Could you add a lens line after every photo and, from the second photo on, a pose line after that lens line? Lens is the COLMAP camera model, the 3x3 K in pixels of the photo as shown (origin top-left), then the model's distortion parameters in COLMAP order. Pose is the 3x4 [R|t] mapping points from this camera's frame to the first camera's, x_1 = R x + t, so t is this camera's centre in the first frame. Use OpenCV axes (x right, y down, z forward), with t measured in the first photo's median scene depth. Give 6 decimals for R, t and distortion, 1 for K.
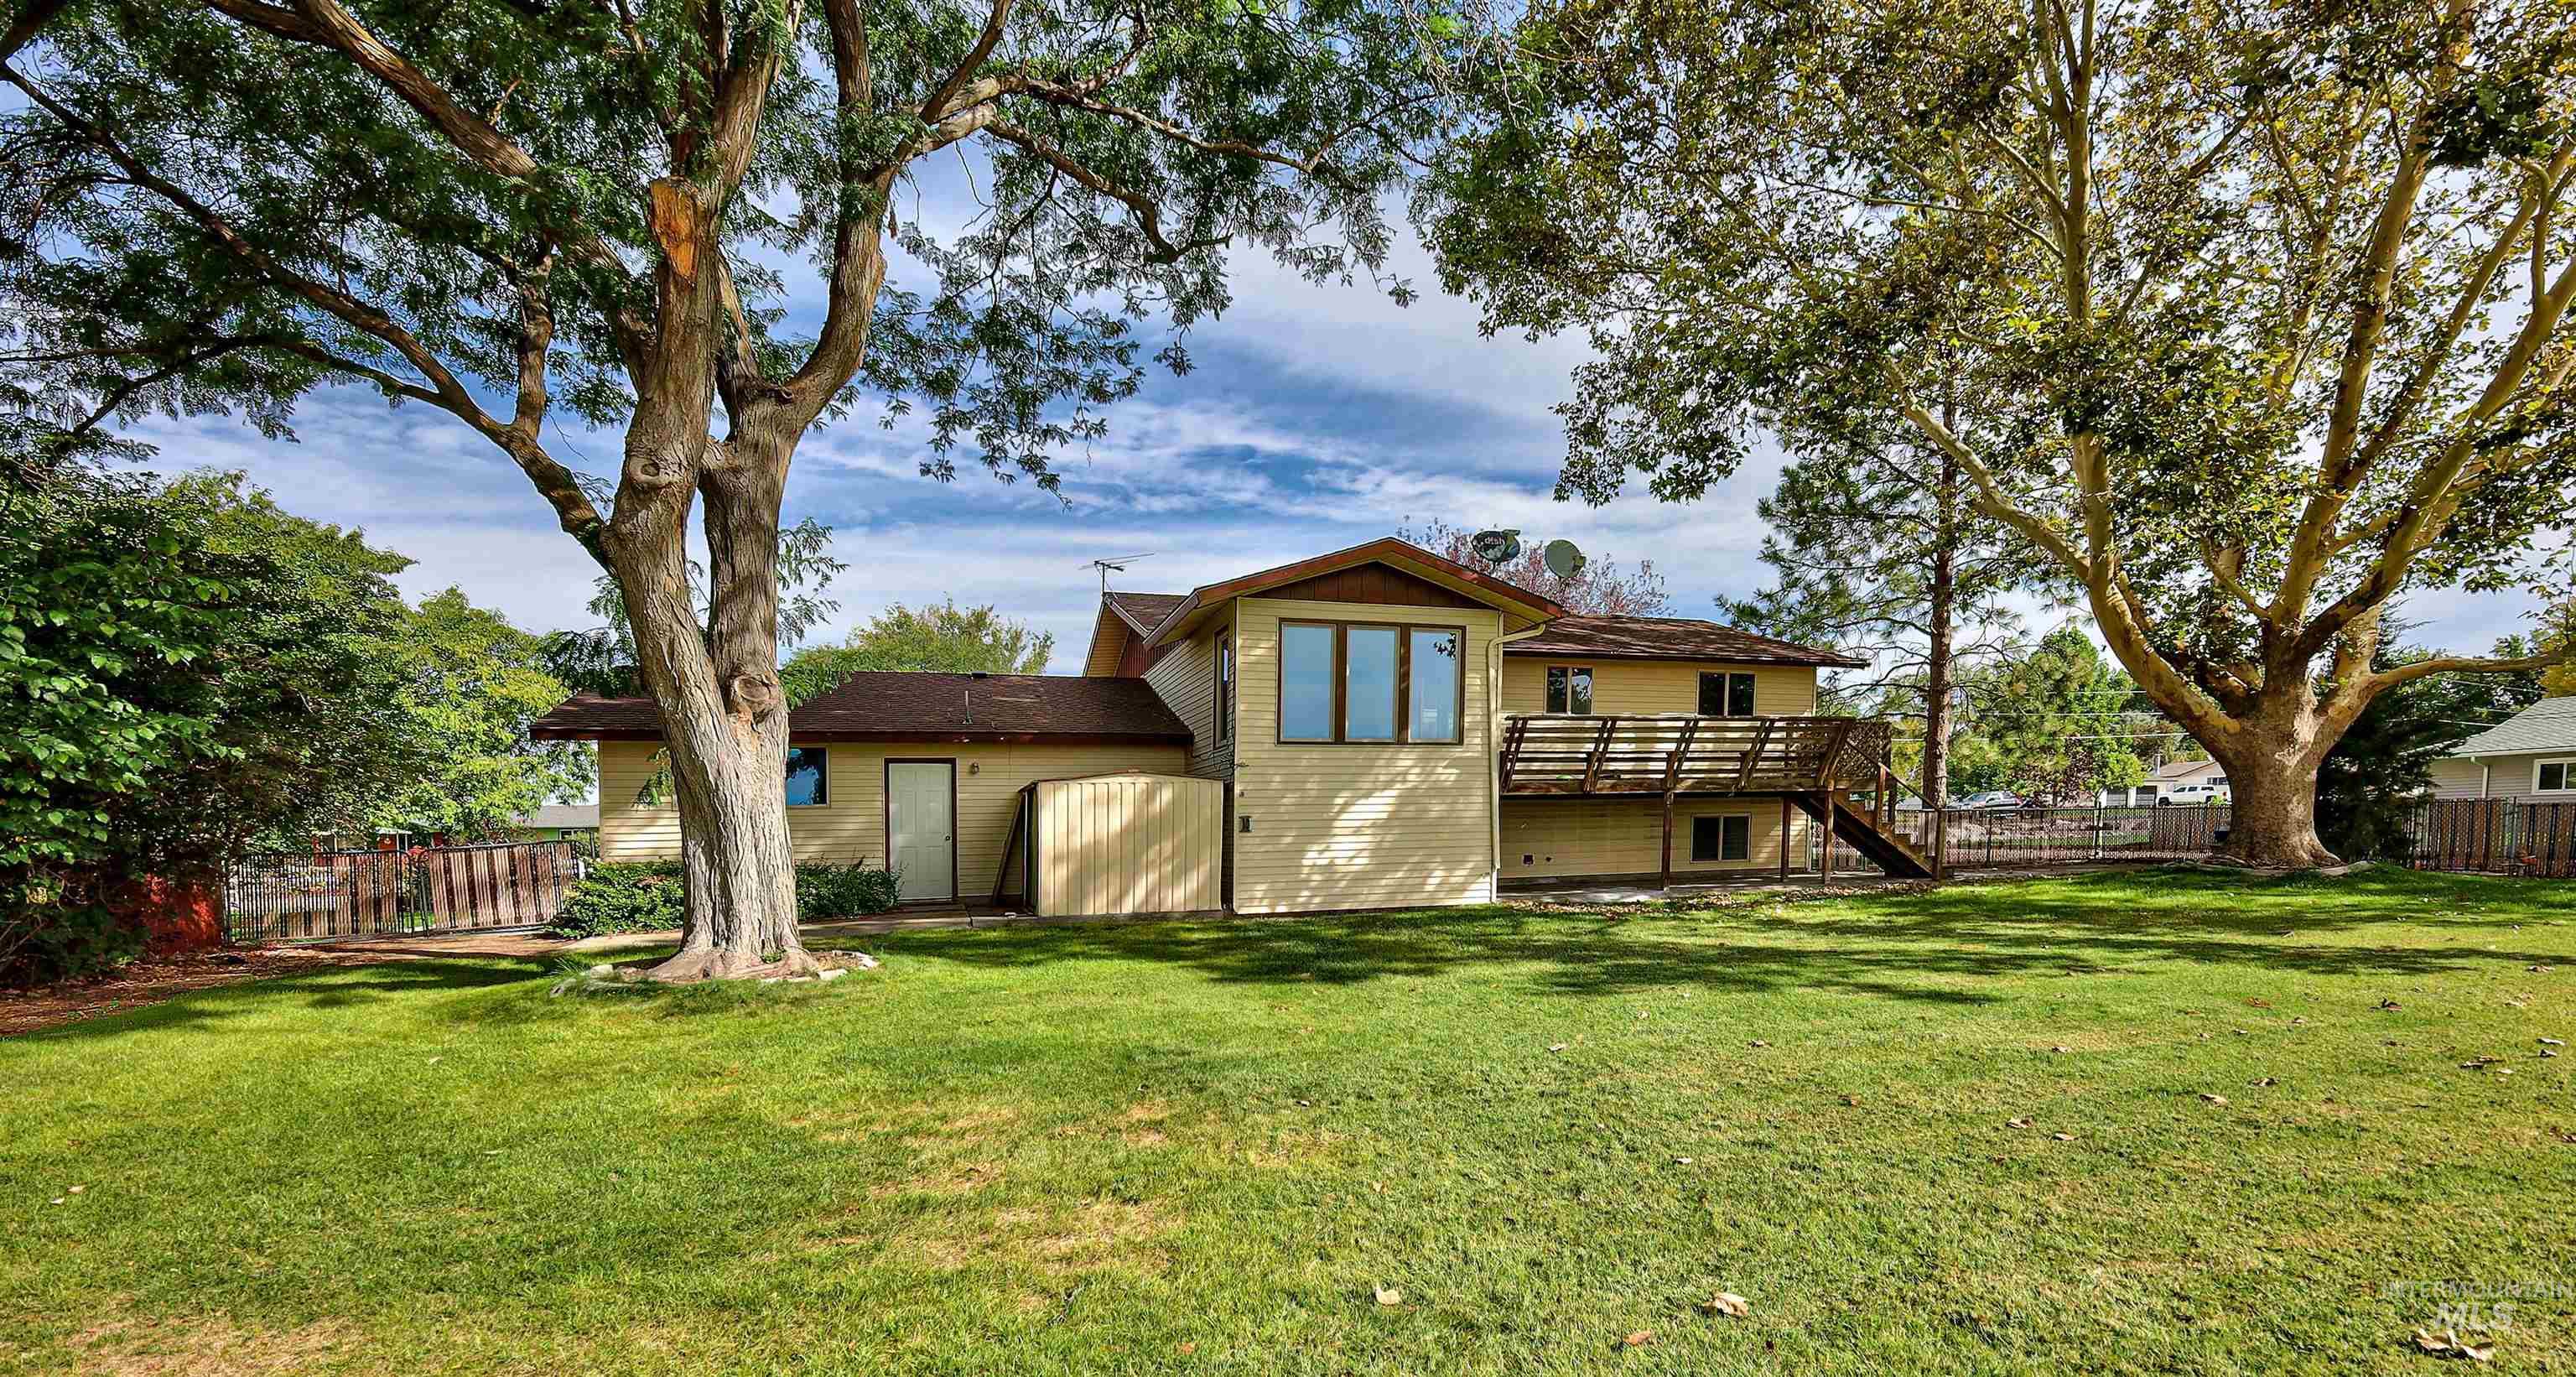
lens RADIAL K [[1083.1, 0, 1288.7], [0, 1083.1, 843.9], [0, 0, 1]] dist [-0.011189, -0.000070]
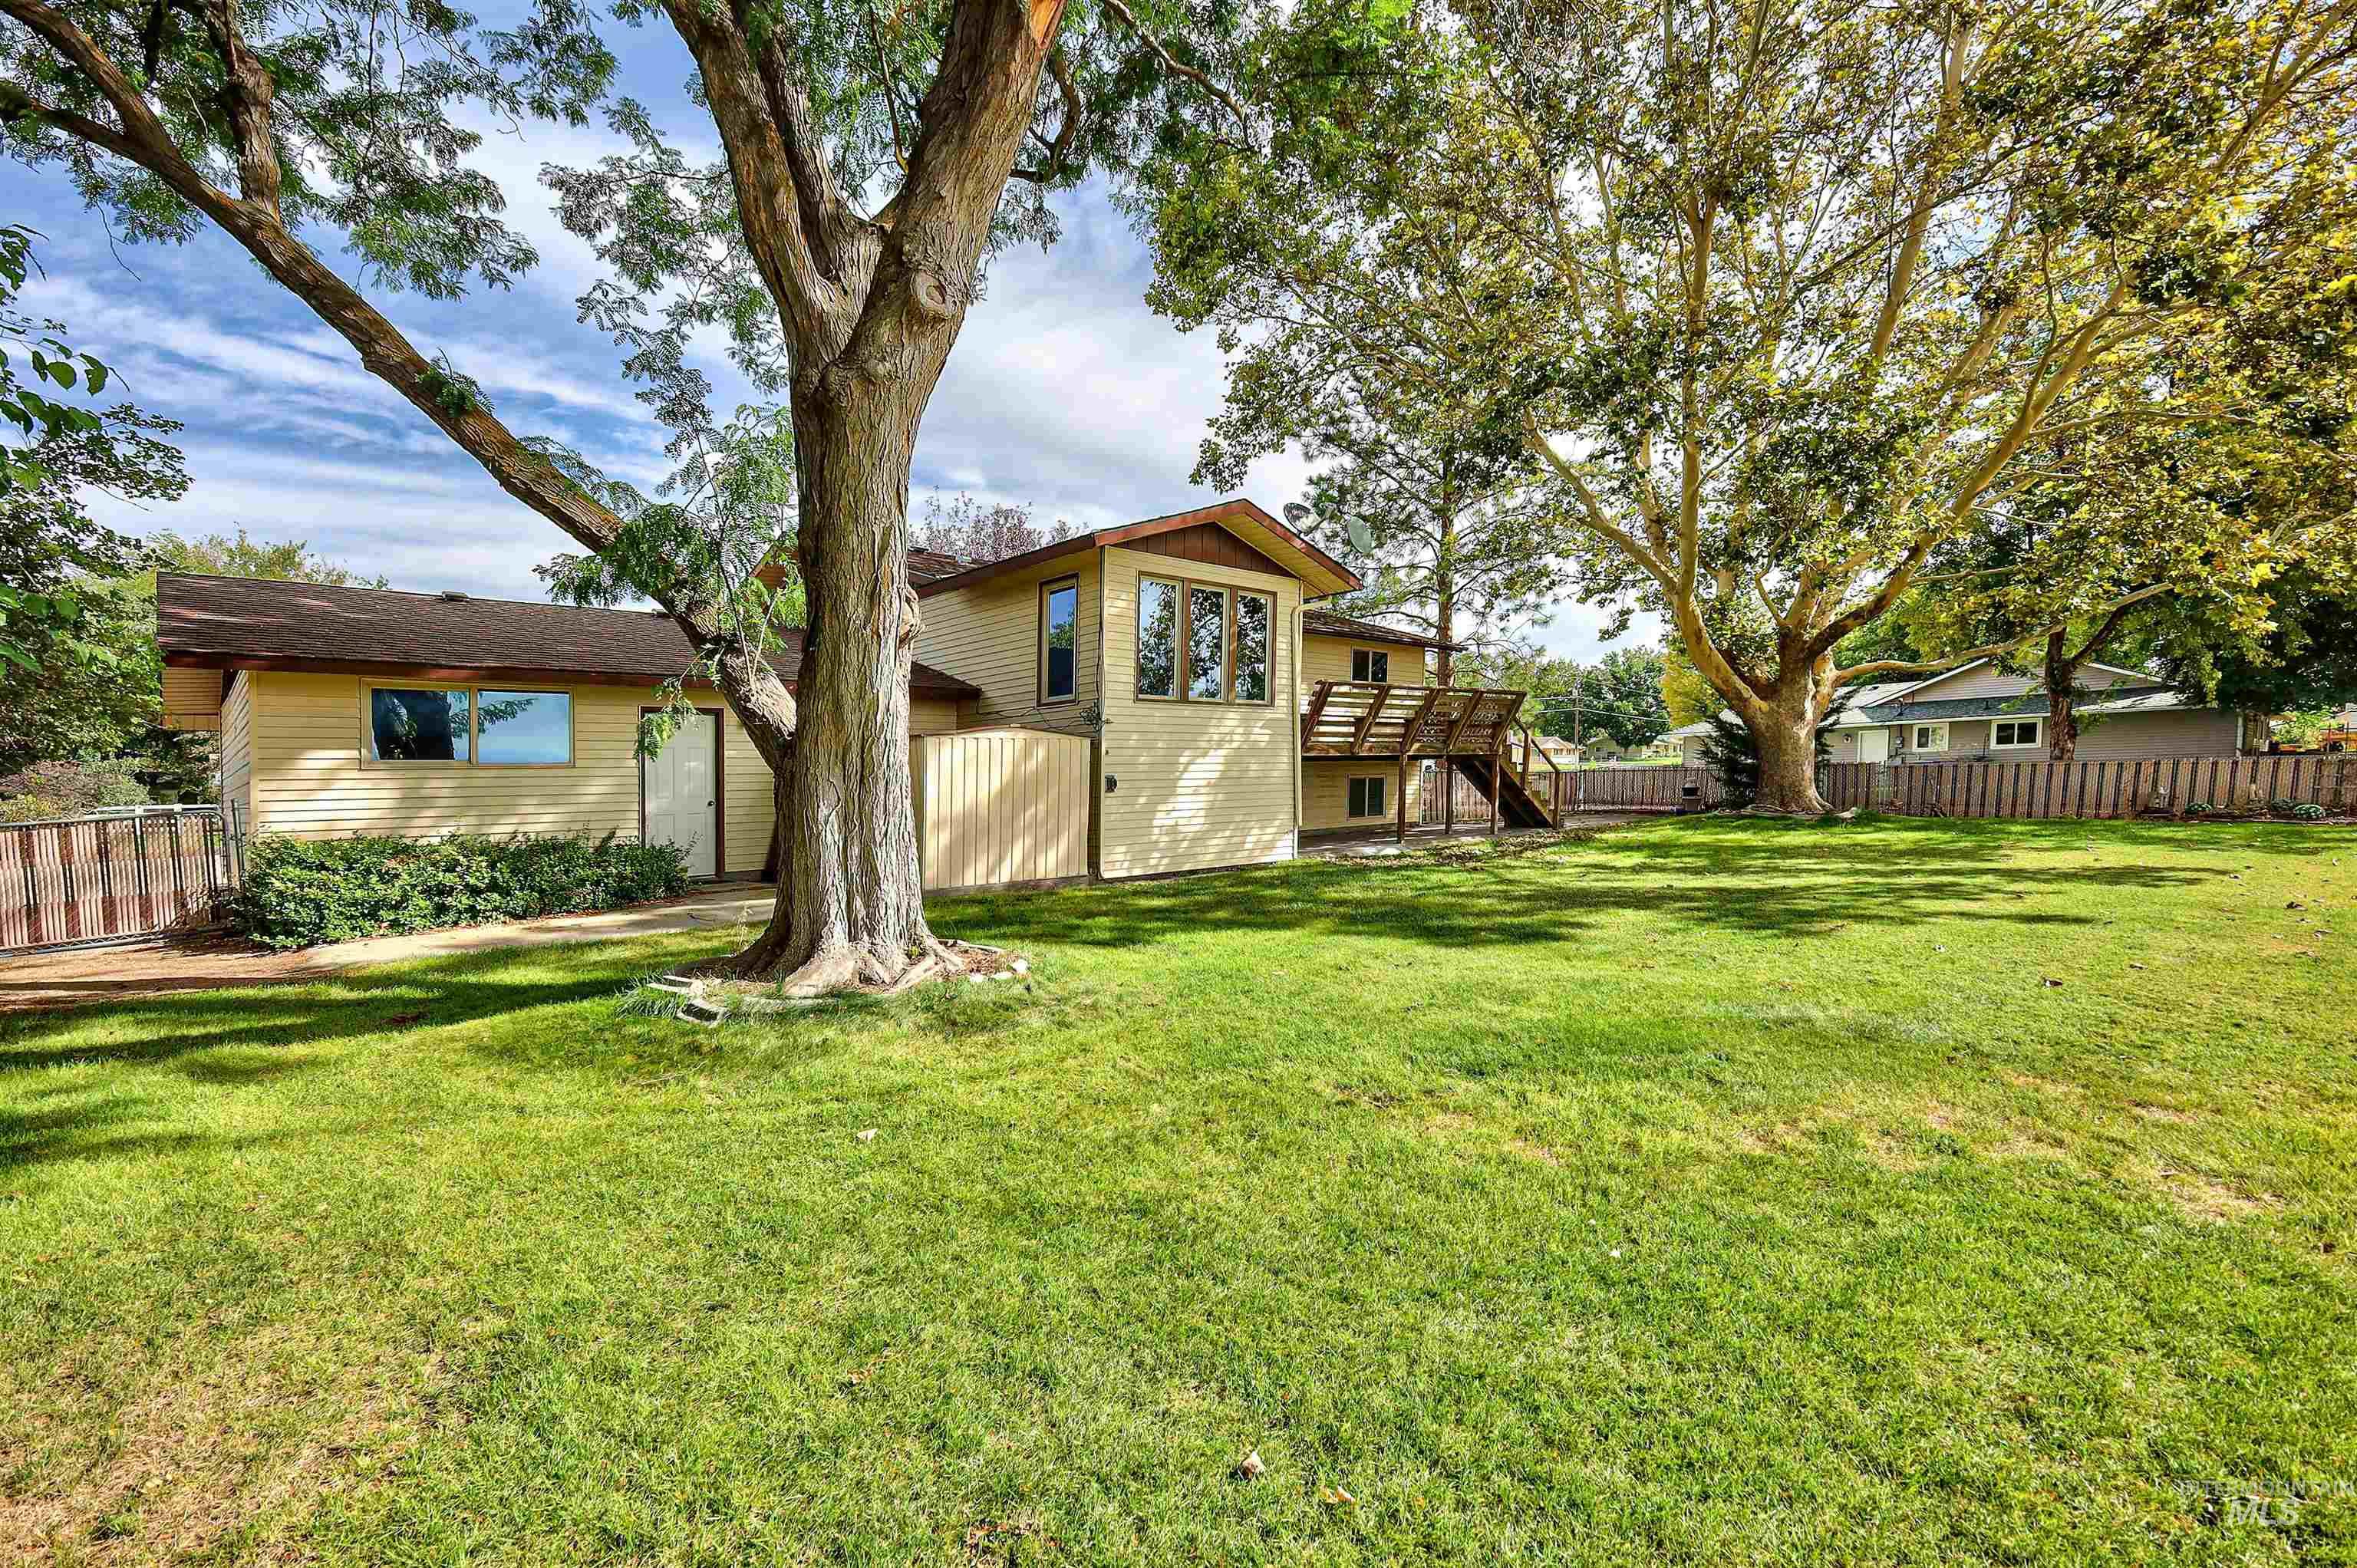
lens RADIAL K [[1034.4, 0, 1178.5], [0, 1034.4, 784.0], [0, 0, 1]] dist [0.002444, 0.000215]
pose [[0.929217, -0.004069, 0.369512, -0.312937], [0.012856, 0.999690, -0.021323, 0.002246], [-0.369311, 0.024564, 0.928981, 0.129657]]
